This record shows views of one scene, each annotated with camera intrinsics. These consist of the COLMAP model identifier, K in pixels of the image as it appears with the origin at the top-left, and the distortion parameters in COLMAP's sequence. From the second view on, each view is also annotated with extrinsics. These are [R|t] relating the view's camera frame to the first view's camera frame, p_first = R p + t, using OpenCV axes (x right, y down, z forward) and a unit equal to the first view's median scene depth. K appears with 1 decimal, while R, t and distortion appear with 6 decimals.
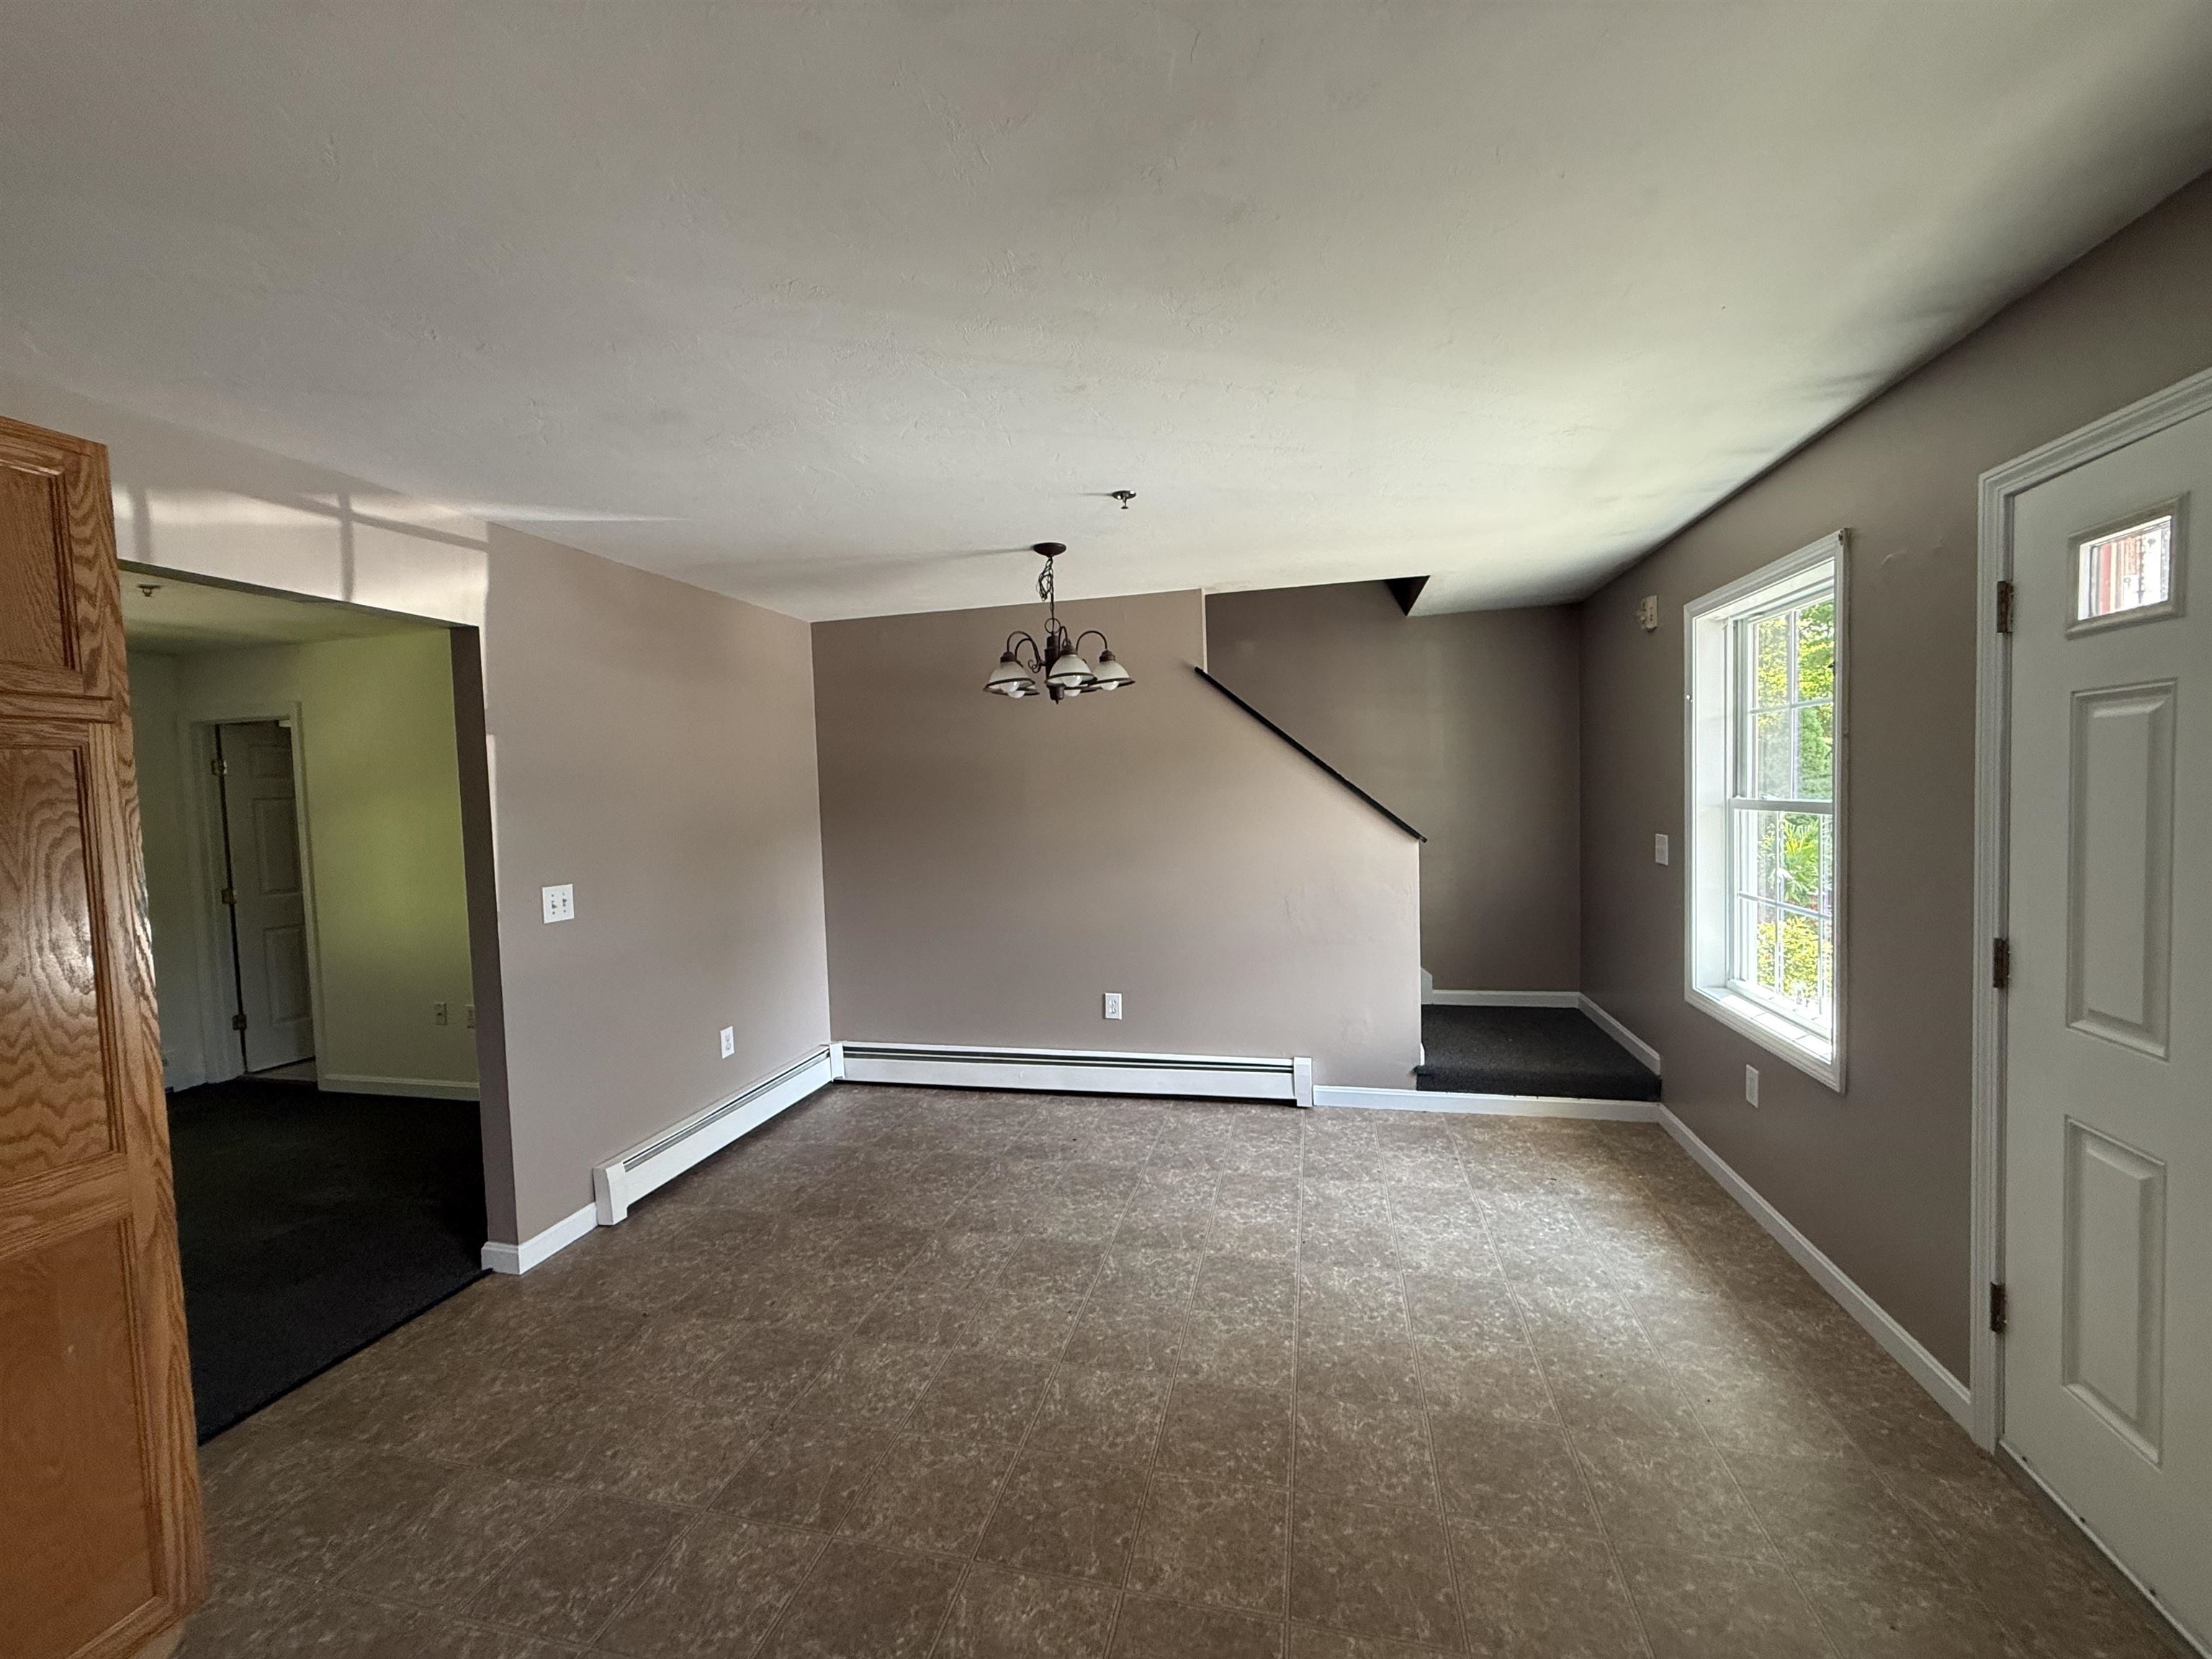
lens RADIAL K [[876.6, 0, 1101.0], [0, 876.6, 838.2], [0, 0, 1]] dist [-0.000361, 0.000339]
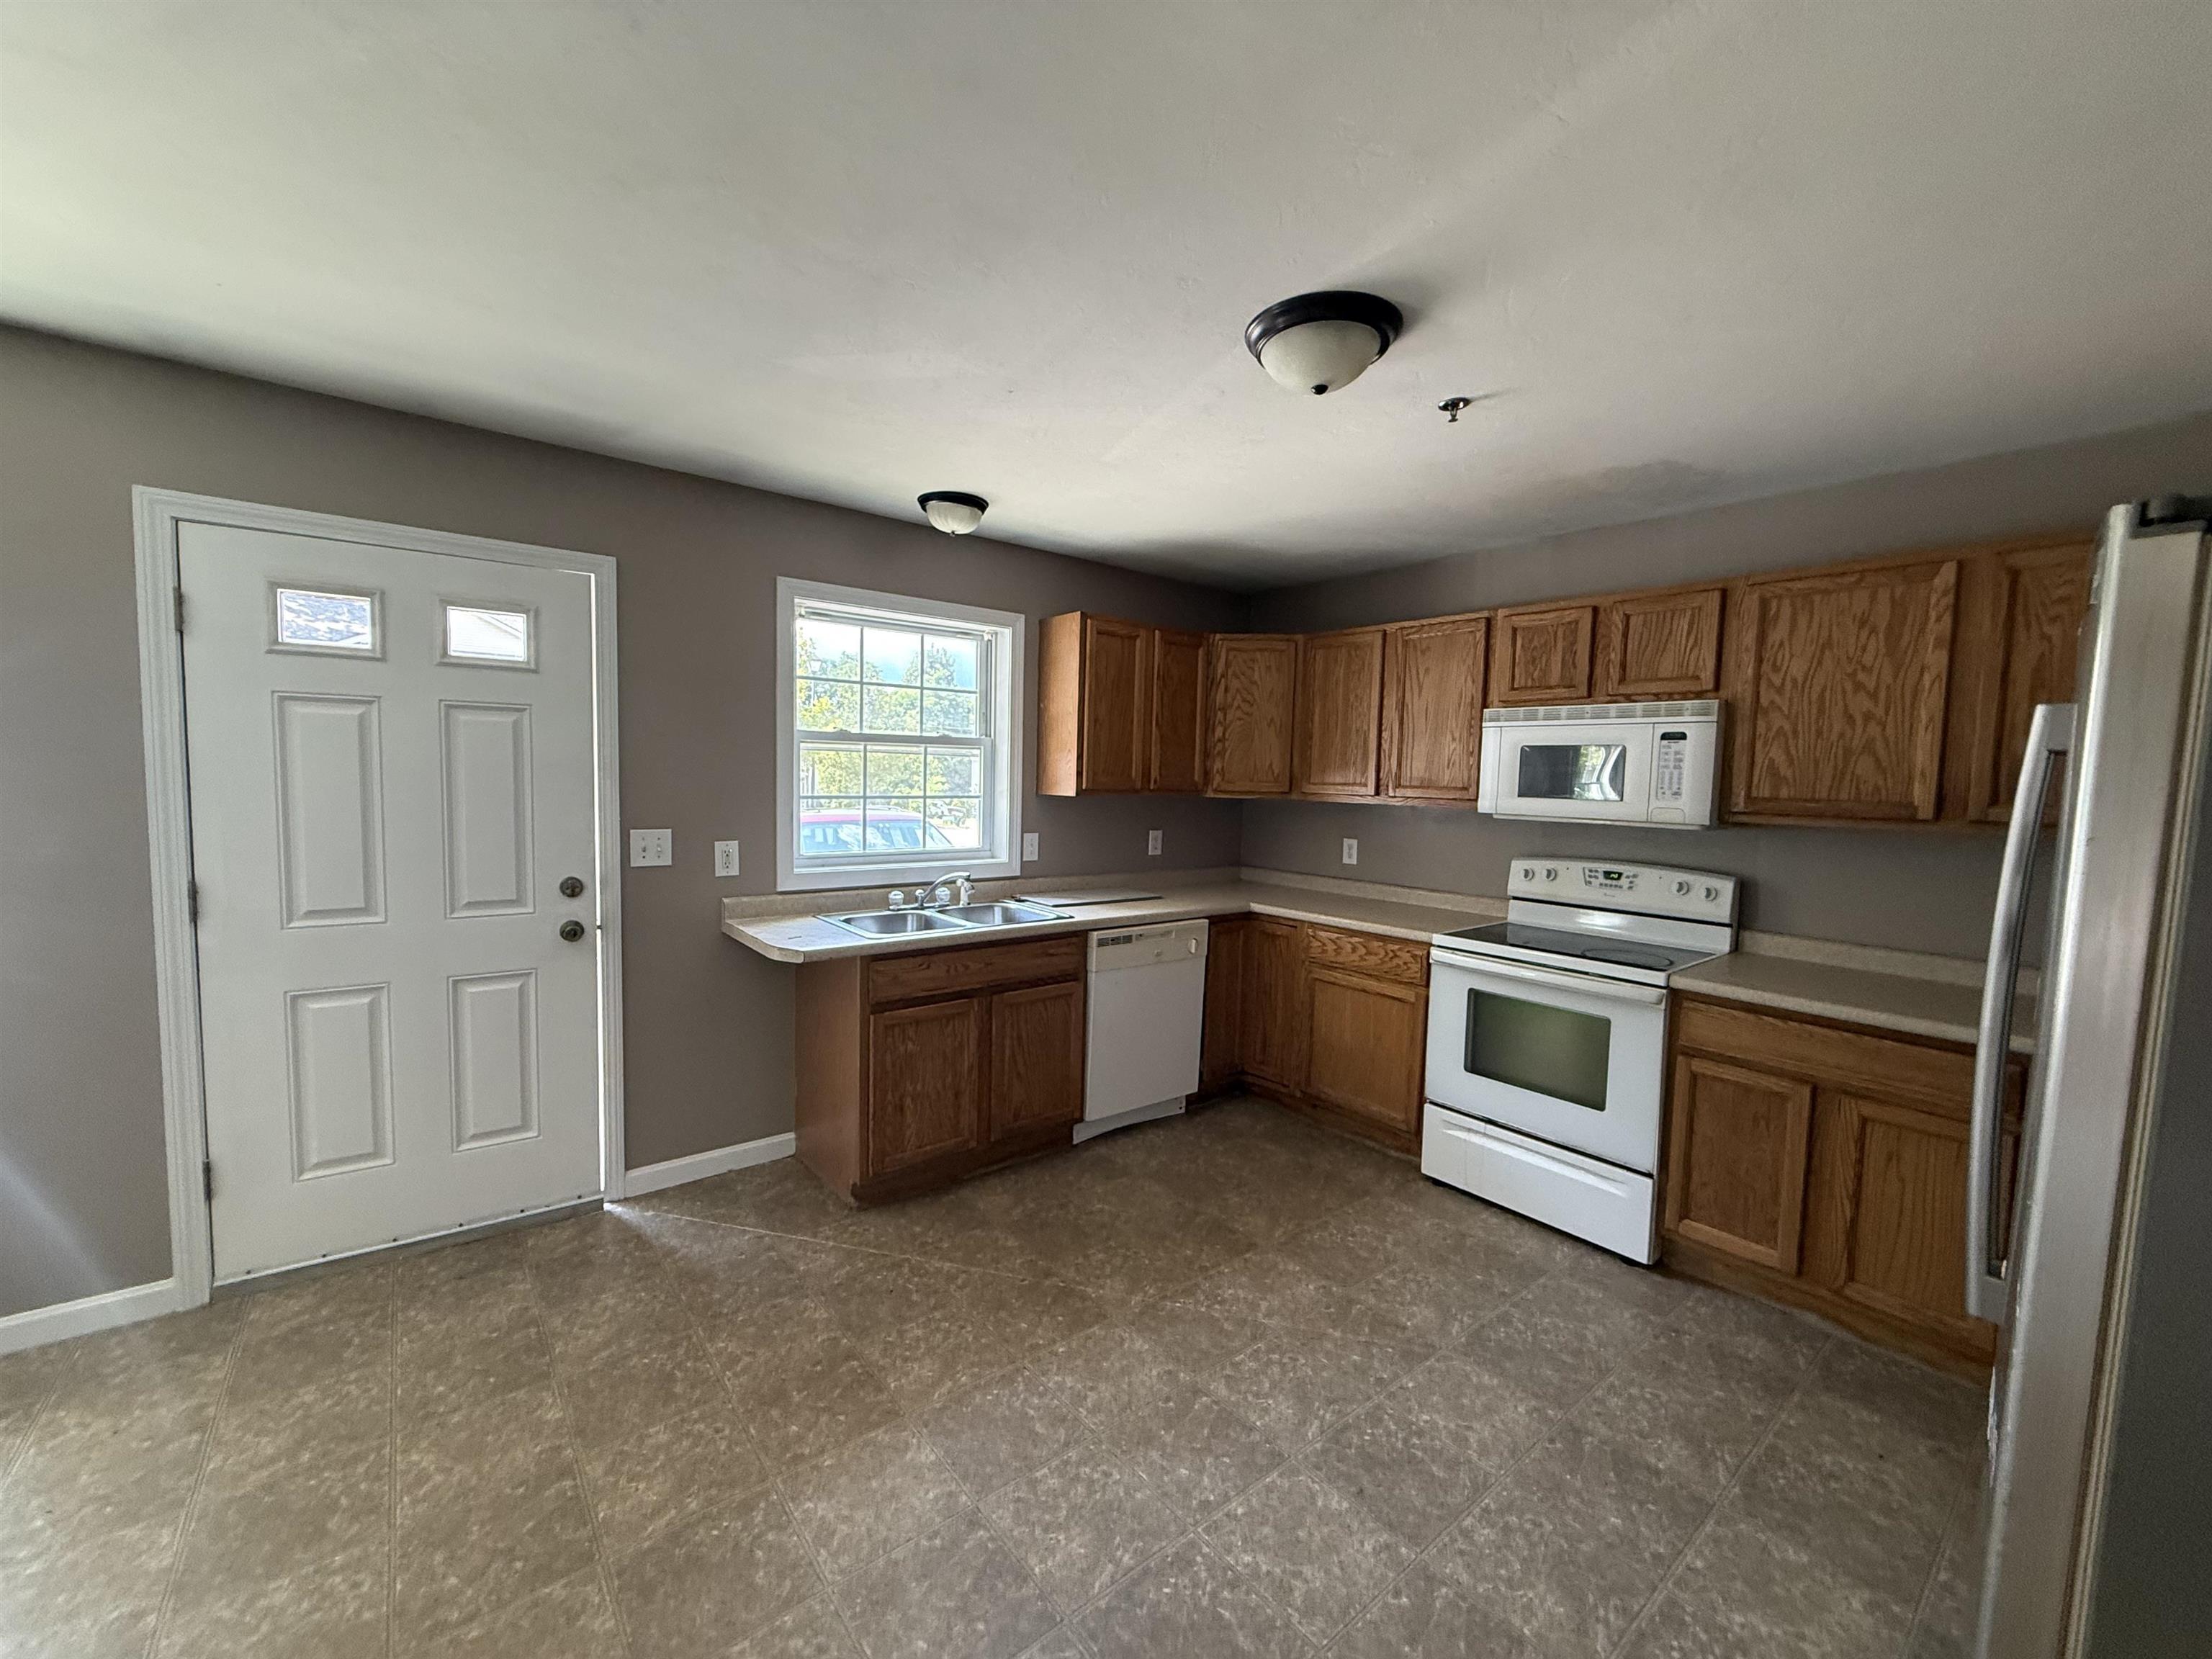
lens RADIAL K [[876.6, 0, 1098.9], [0, 876.6, 830.6], [0, 0, 1]] dist [-0.000361, 0.000339]
pose [[-0.790161, -0.027279, 0.612291, -0.549521], [0.033502, 0.995593, 0.087591, -0.015043], [-0.611982, 0.089724, -0.785765, 0.896995]]
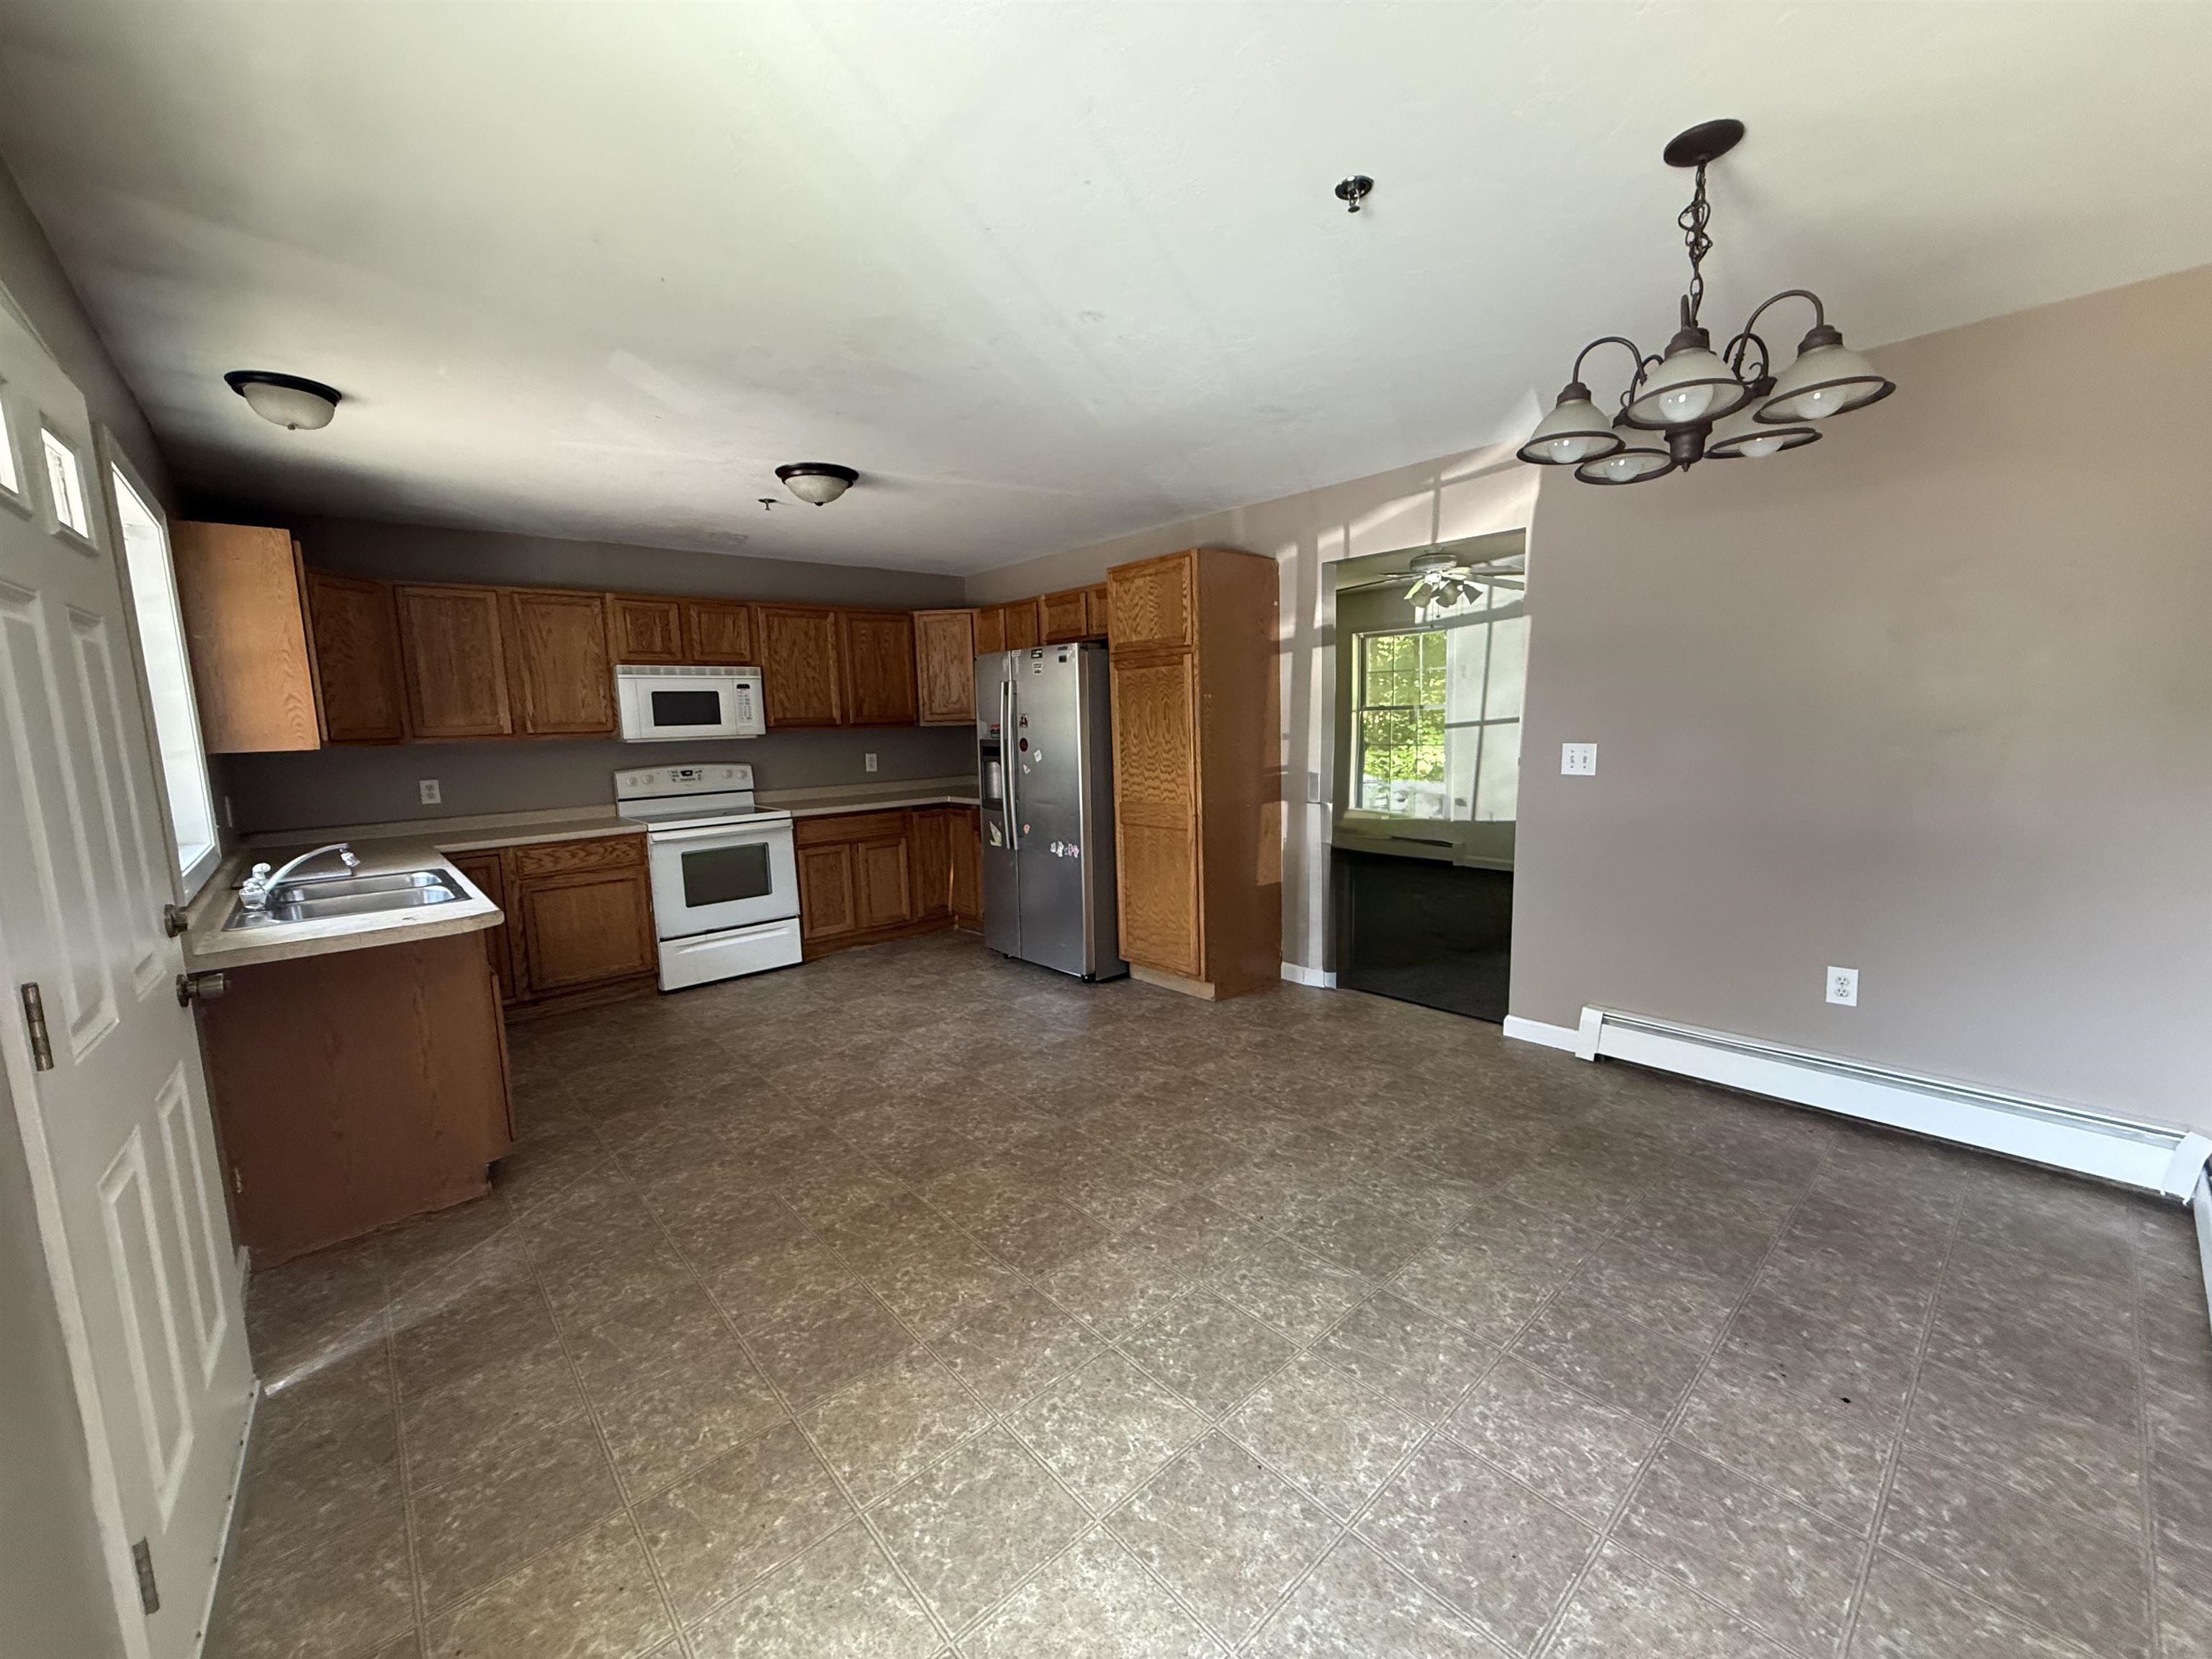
lens RADIAL K [[876.6, 0, 1101.3], [0, 876.6, 831.1], [0, 0, 1]] dist [-0.000361, 0.000339]
pose [[-0.569335, 0.158112, -0.806758, 0.814773], [0.005274, 0.982013, 0.188738, -0.063520], [0.822089, 0.103200, -0.559928, 1.418165]]
